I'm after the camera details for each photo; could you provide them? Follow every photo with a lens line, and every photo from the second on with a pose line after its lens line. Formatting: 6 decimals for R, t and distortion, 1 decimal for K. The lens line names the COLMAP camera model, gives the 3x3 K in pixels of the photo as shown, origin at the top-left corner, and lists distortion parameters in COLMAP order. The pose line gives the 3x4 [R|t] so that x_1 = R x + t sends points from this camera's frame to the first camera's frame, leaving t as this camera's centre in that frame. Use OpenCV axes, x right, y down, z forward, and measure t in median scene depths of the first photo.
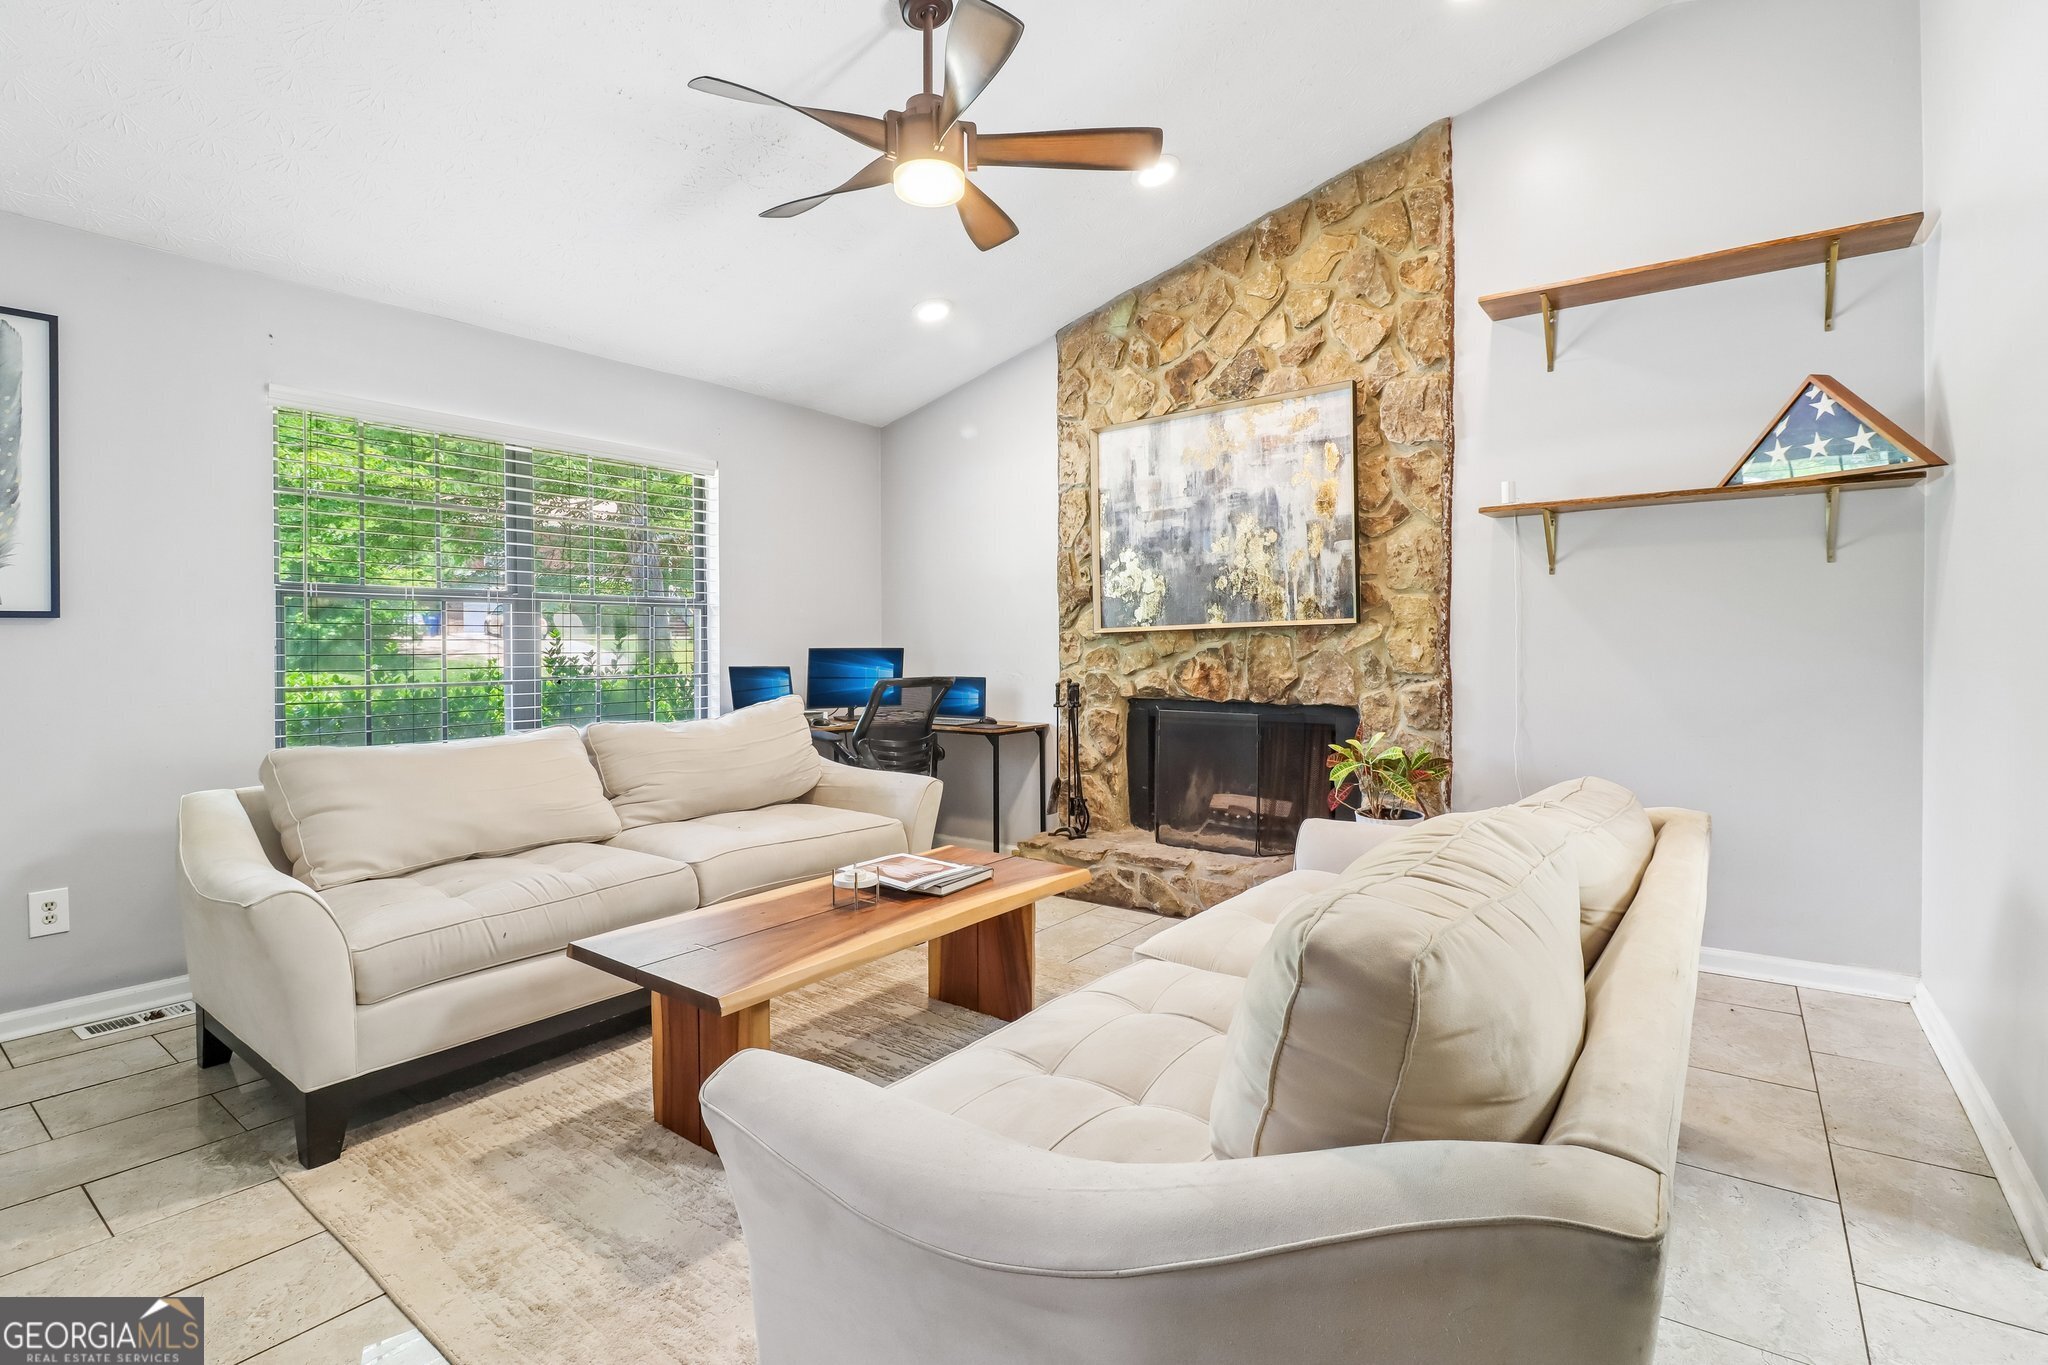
lens RADIAL K [[952.9, 0, 1021.4], [0, 952.9, 649.8], [0, 0, 1]] dist [0.001703, -0.001008]
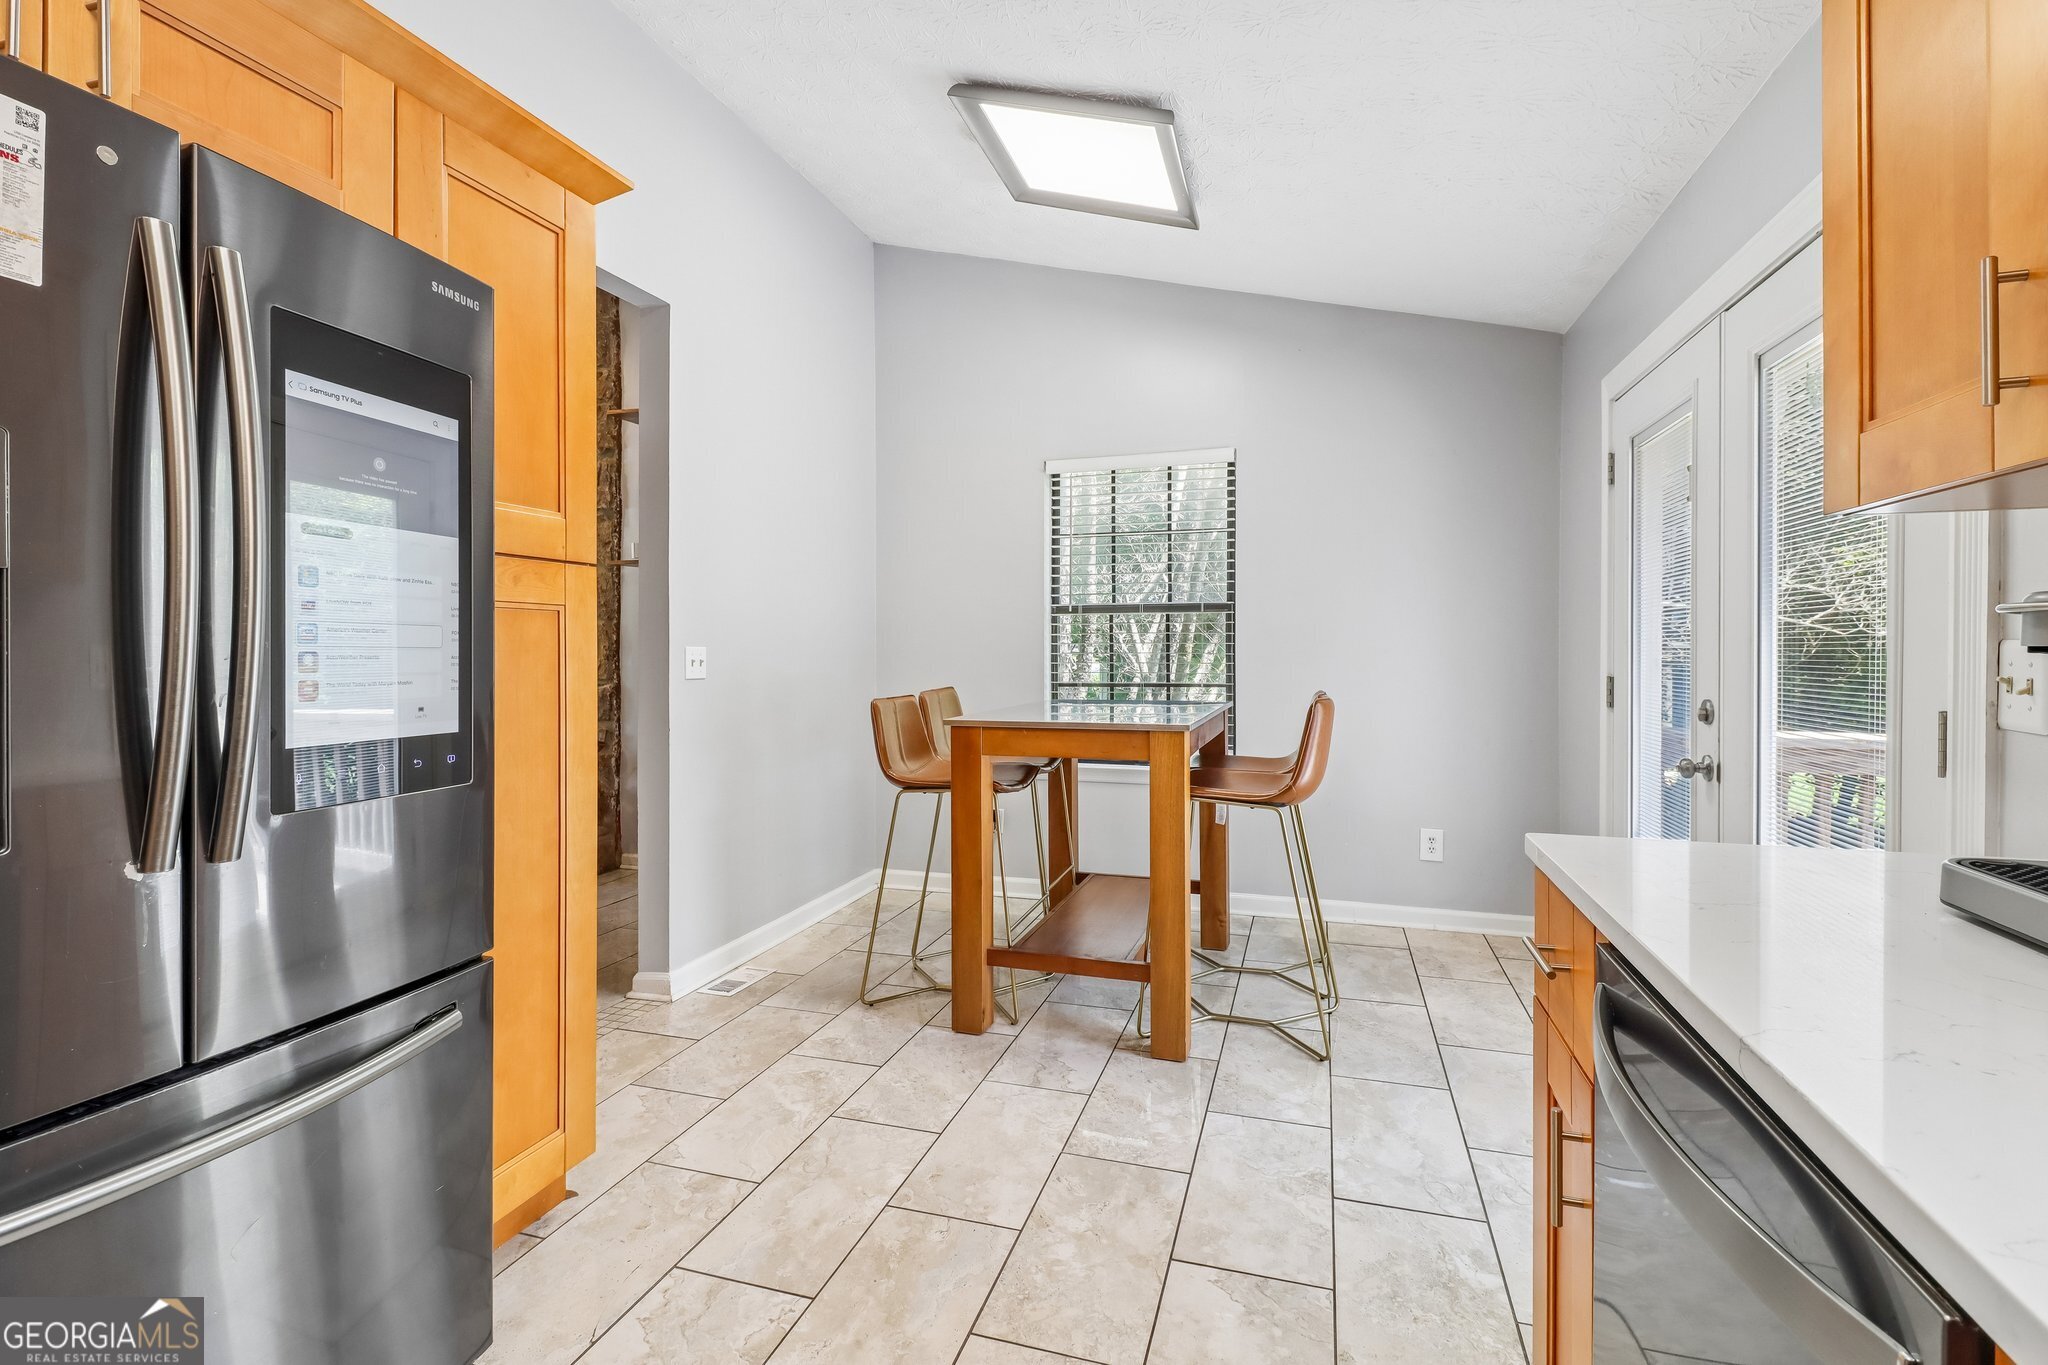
lens RADIAL K [[940.5, 0, 1023.8], [0, 940.5, 664.0], [0, 0, 1]] dist [-0.000382, -0.000283]
pose [[0.942022, 0.003492, 0.335534, 0.463261], [-0.005771, 0.999967, 0.005793, -0.006734], [-0.335503, -0.007393, 0.942010, -0.397707]]
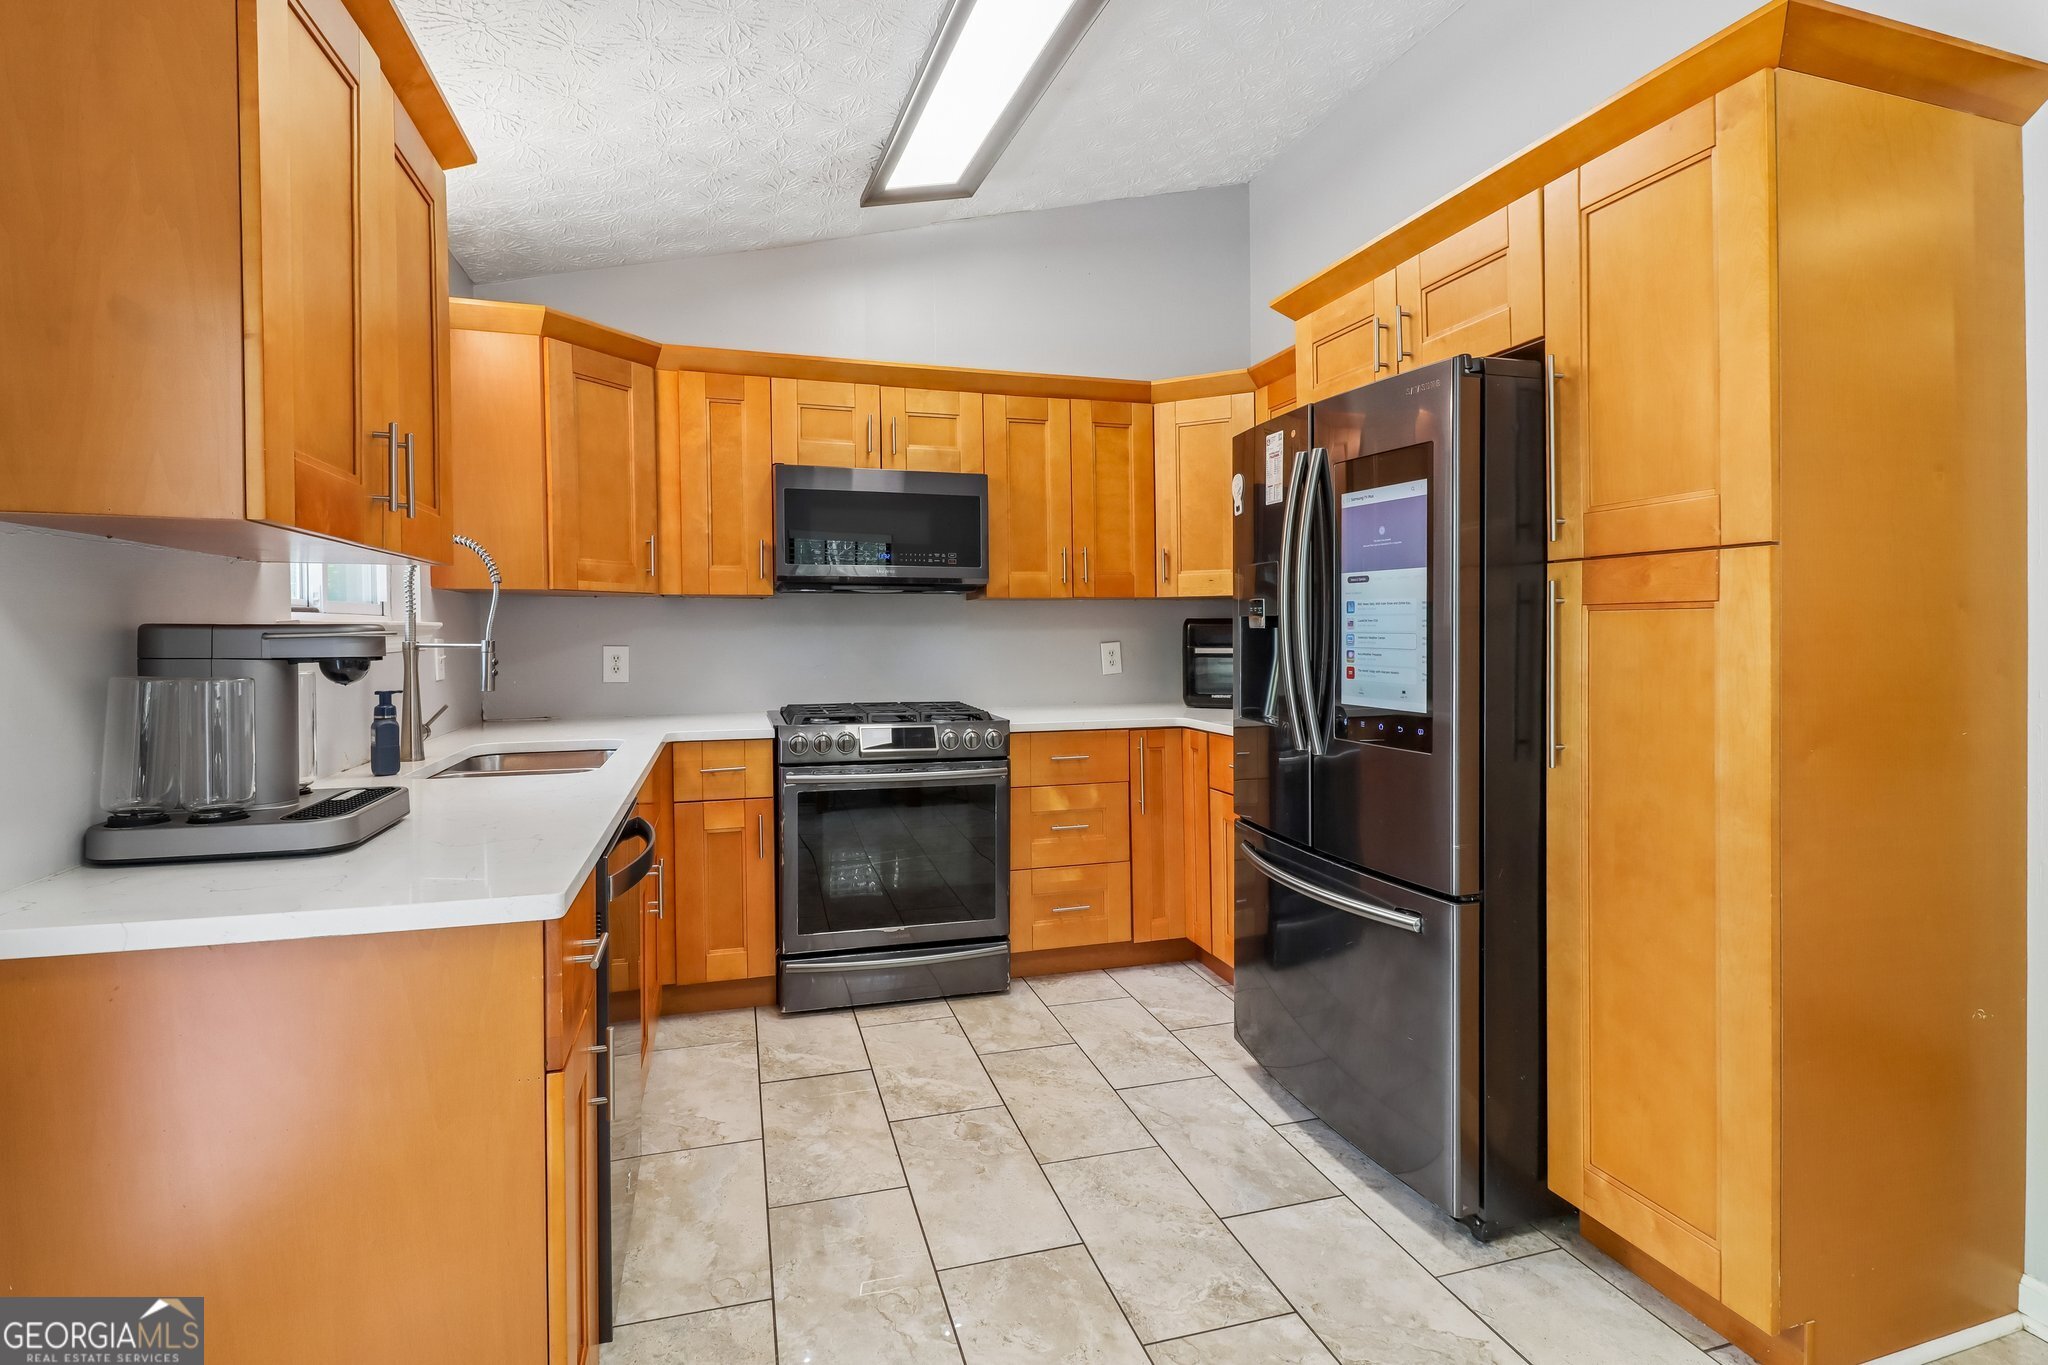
lens RADIAL K [[1002.7, 0, 1031.4], [0, 1002.7, 627.3], [0, 0, 1]] dist [0.001407, -0.000381]
pose [[-0.586961, 0.014049, -0.809494, 0.849900], [0.005929, 0.999897, 0.013055, -0.025798], [0.809594, 0.002863, -0.586984, 0.074813]]
